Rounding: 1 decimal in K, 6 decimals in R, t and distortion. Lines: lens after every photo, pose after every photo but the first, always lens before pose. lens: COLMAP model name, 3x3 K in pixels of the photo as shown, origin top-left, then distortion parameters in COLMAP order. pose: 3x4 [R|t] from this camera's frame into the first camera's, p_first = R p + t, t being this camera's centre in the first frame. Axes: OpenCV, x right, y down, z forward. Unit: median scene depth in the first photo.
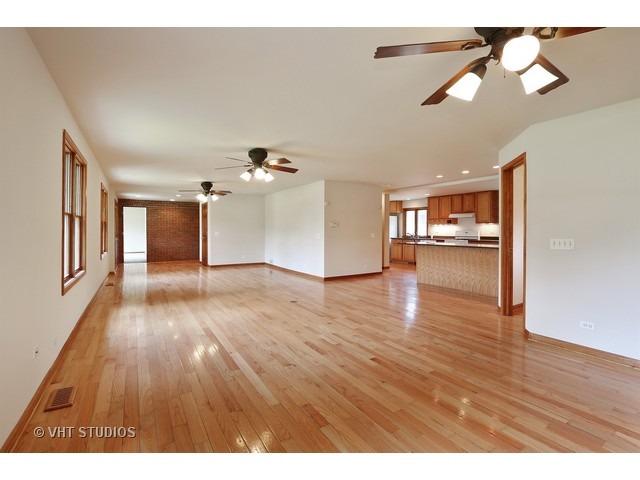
lens RADIAL K [[297.4, 0, 333.5], [0, 297.4, 230.7], [0, 0, 1]] dist [0.002129, 0.000095]
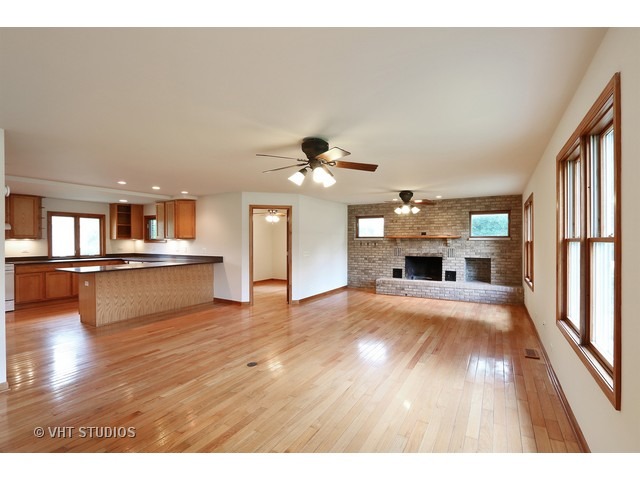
lens RADIAL K [[296.7, 0, 322.2], [0, 296.7, 240.2], [0, 0, 1]] dist [-0.011245, -0.000708]
pose [[-0.425548, 0.000414, 0.904936, -0.411885], [0.002015, 0.999998, 0.000491, -0.018528], [-0.904934, 0.002033, -0.425548, 0.593927]]
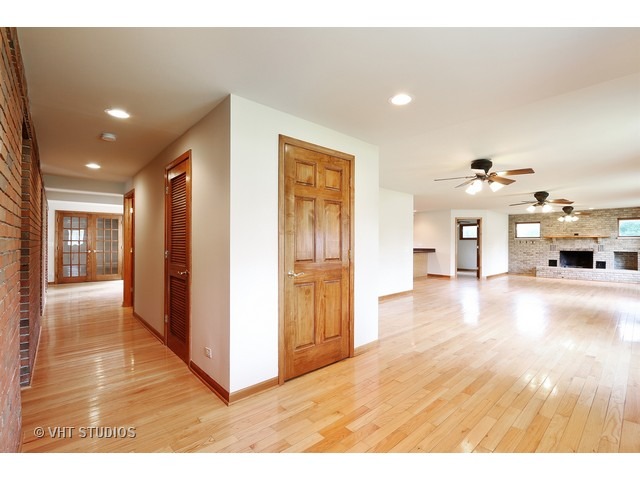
lens RADIAL K [[296.7, 0, 316.2], [0, 296.7, 240.0], [0, 0, 1]] dist [-0.011245, -0.000708]
pose [[-0.137361, 0.011532, 0.990454, -0.683108], [-0.001476, 0.999929, -0.011847, -0.003765], [-0.990520, -0.003090, -0.137334, 1.004279]]
